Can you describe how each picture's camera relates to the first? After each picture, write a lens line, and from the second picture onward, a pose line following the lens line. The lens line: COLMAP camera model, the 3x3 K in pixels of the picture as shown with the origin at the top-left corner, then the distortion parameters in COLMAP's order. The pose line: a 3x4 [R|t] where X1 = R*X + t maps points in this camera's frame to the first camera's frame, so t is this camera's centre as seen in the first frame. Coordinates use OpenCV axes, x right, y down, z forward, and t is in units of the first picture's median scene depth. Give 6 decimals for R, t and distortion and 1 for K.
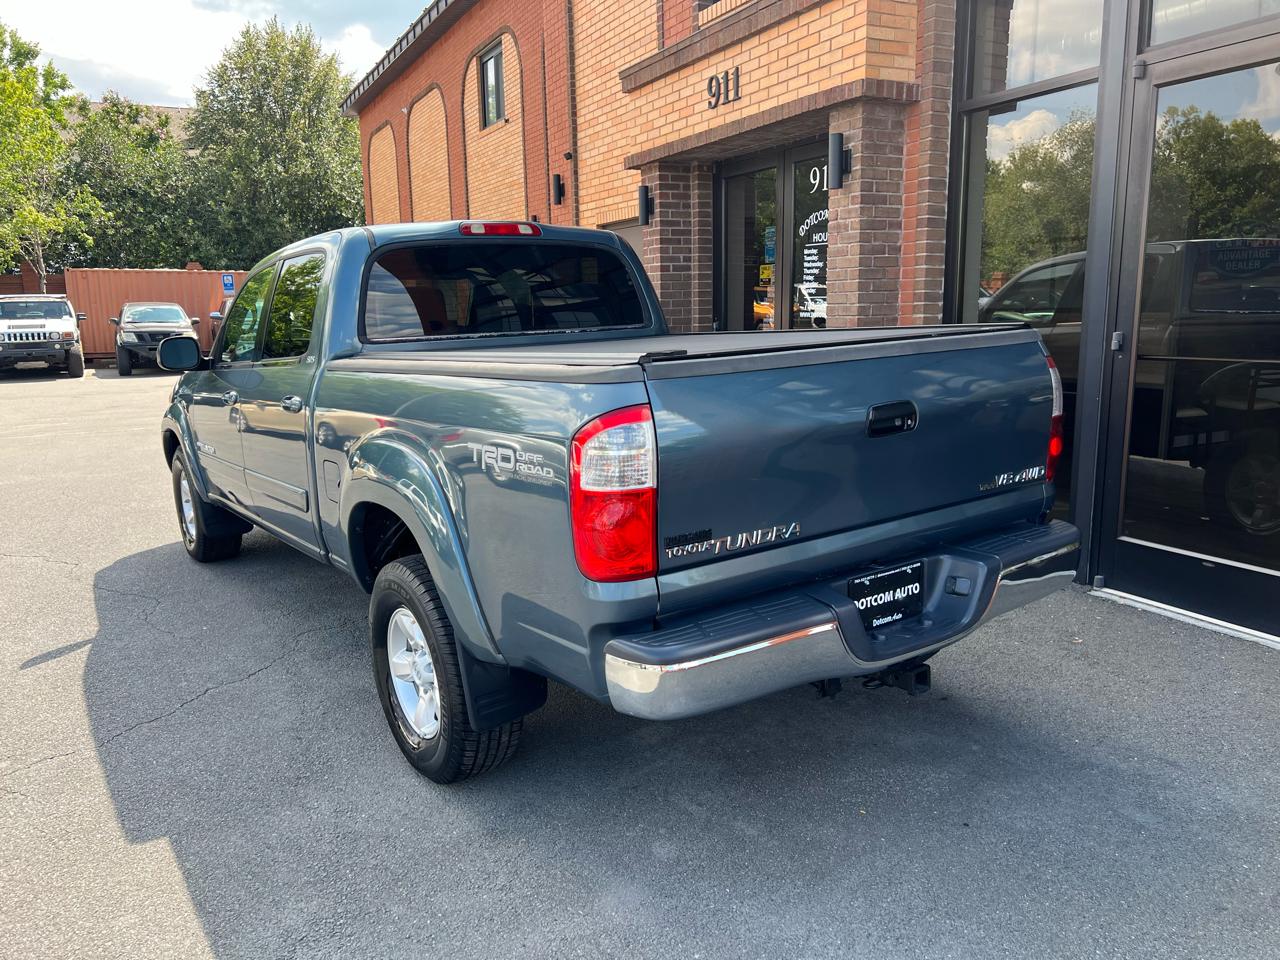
lens RADIAL K [[966.7, 0, 640.2], [0, 966.7, 486.0], [0, 0, 1]] dist [0.045760, -0.052630]
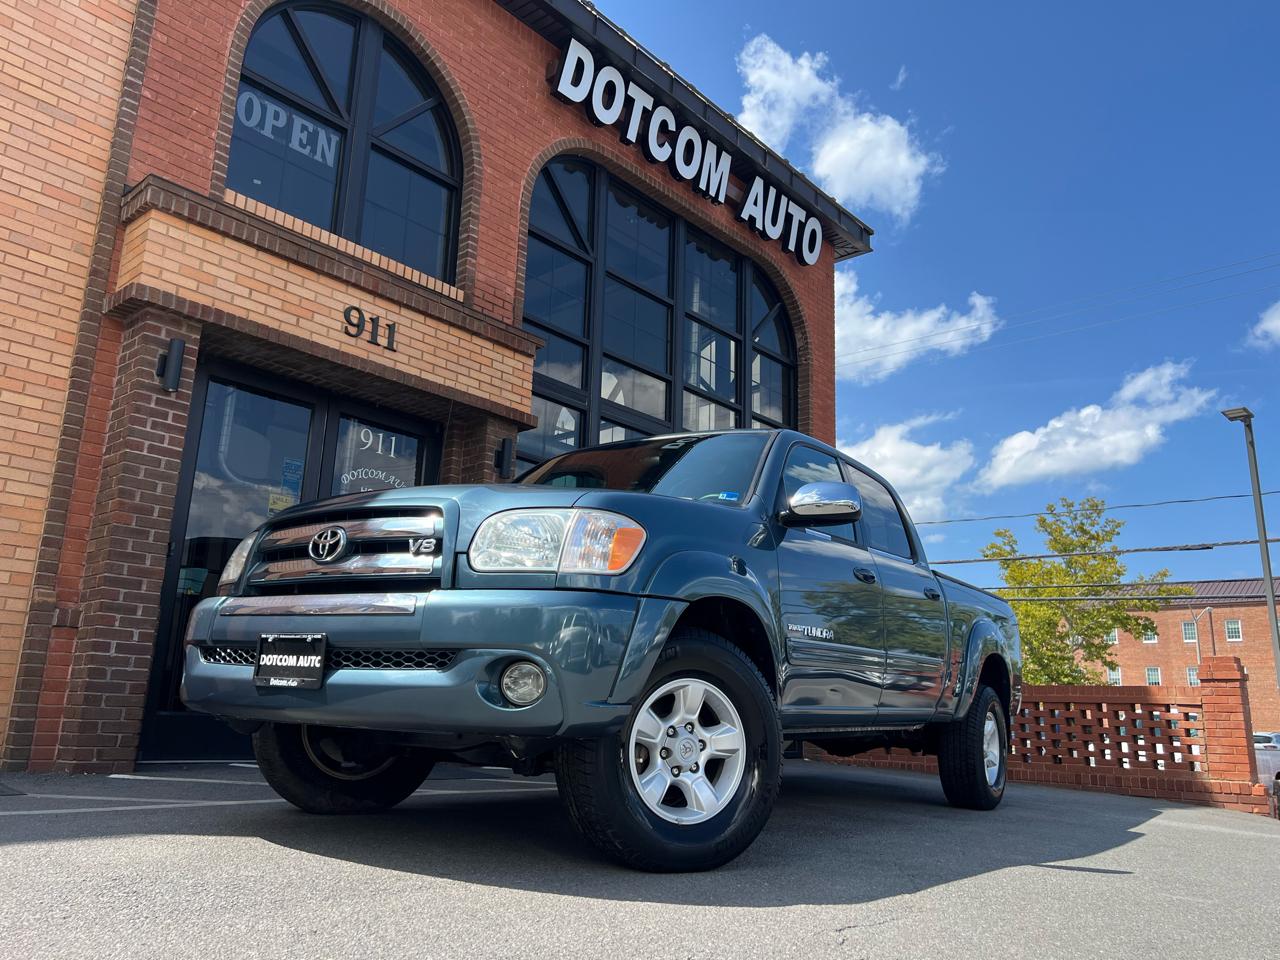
lens RADIAL K [[966.7, 0, 643.5], [0, 966.7, 483.4], [0, 0, 1]] dist [0.045760, -0.052630]
pose [[-0.370550, 0.230034, 0.899876, -0.897060], [0.146602, 0.971186, -0.187896, -0.023752], [-0.917170, 0.062299, -0.393597, 1.163619]]
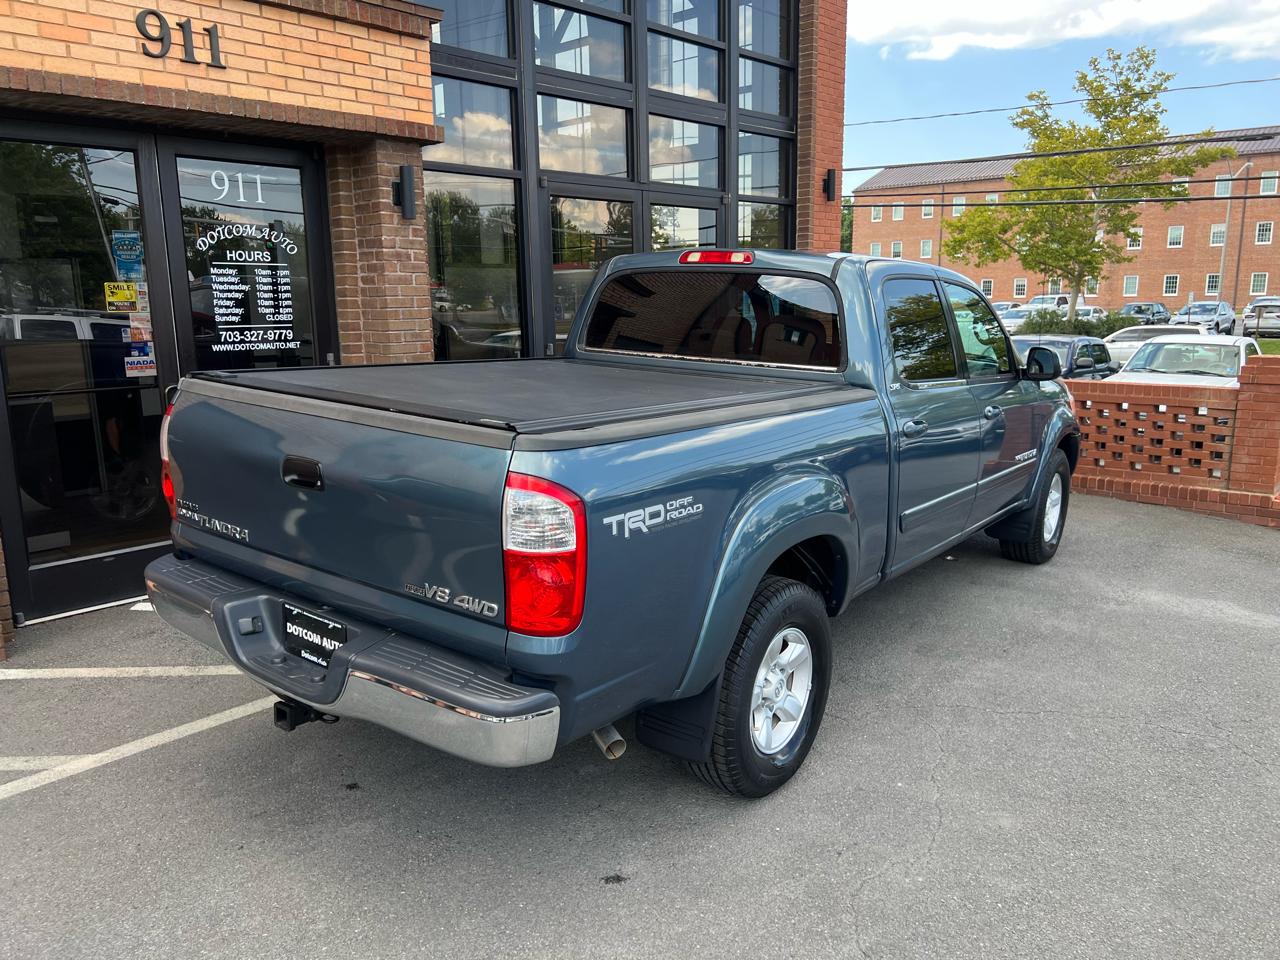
lens RADIAL K [[966.7, 0, 643.8], [0, 966.7, 481.4], [0, 0, 1]] dist [0.045760, -0.052630]
pose [[-0.358782, -0.152922, 0.920810, -0.762023], [0.193516, 0.952870, 0.233648, -0.202900], [-0.913141, 0.262019, -0.312279, 1.013792]]
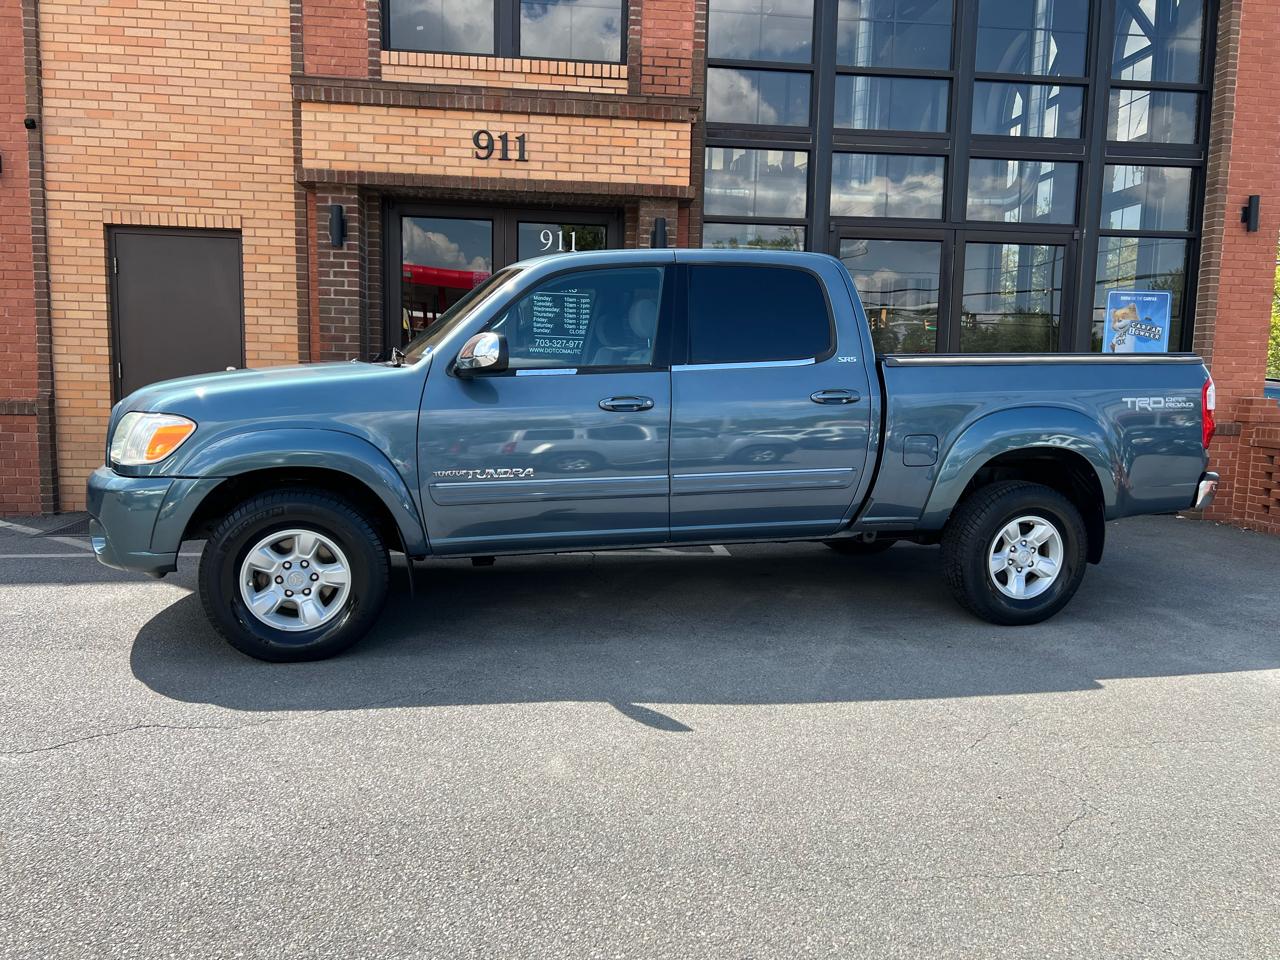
lens RADIAL K [[966.7, 0, 639.9], [0, 966.7, 486.9], [0, 0, 1]] dist [0.045760, -0.052630]
pose [[0.352581, -0.076462, 0.932652, -0.952093], [0.143944, 0.989226, 0.026683, -0.025024], [-0.924644, 0.124842, 0.359789, 0.501915]]
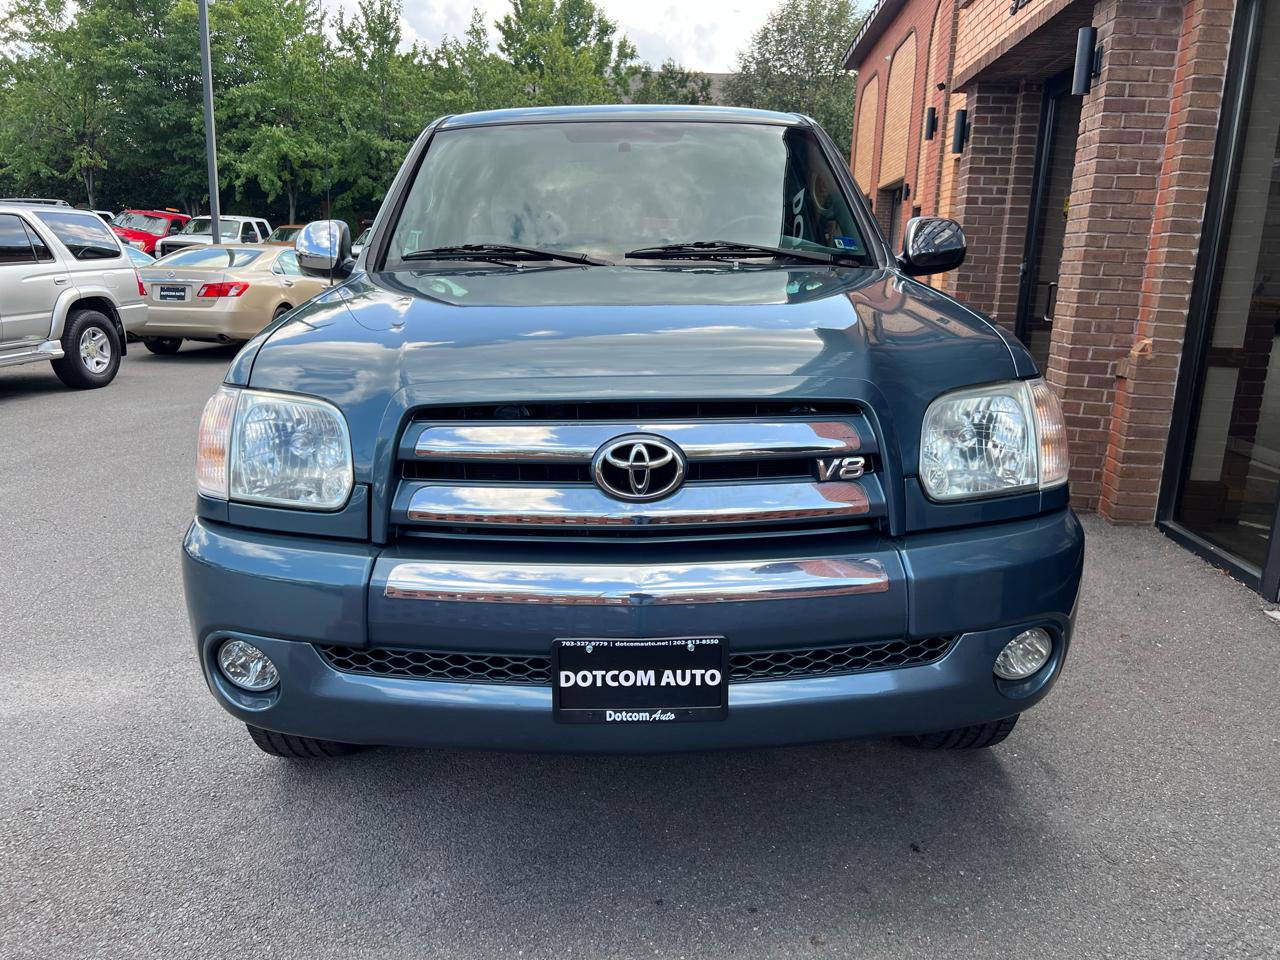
lens RADIAL K [[966.7, 0, 635.2], [0, 966.7, 479.4], [0, 0, 1]] dist [0.045760, -0.052630]
pose [[0.855677, 0.161226, -0.491755, 0.296871], [-0.146887, 0.986817, 0.067947, 0.020975], [0.496227, 0.014092, 0.868079, 0.063975]]
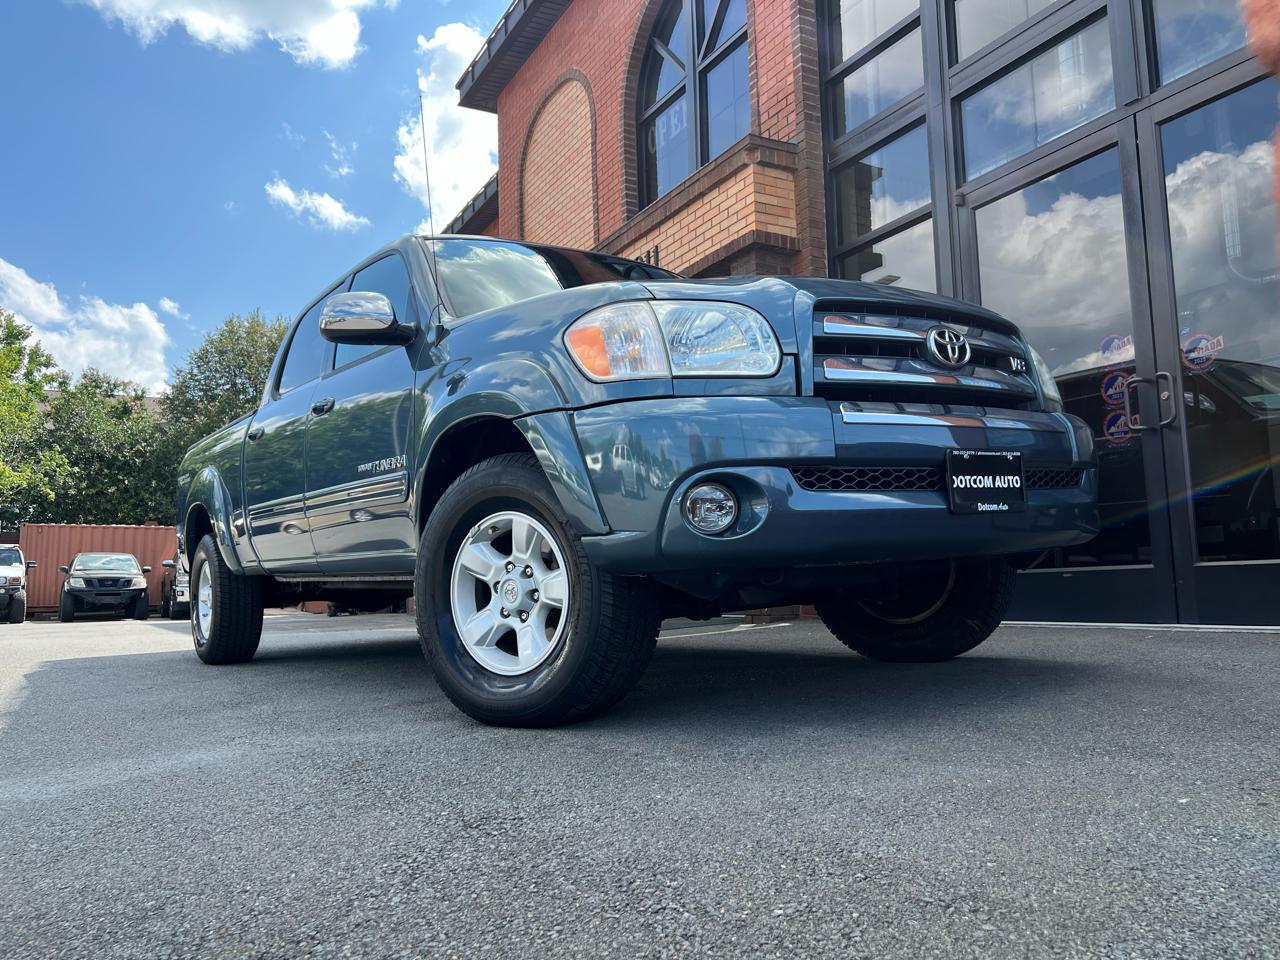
lens RADIAL K [[966.7, 0, 644.2], [0, 966.7, 482.2], [0, 0, 1]] dist [0.045760, -0.052630]
pose [[0.998620, -0.001973, 0.052488, 0.020081], [0.017389, 0.955360, -0.294932, 0.204205], [-0.049563, 0.295437, 0.954076, -0.061694]]
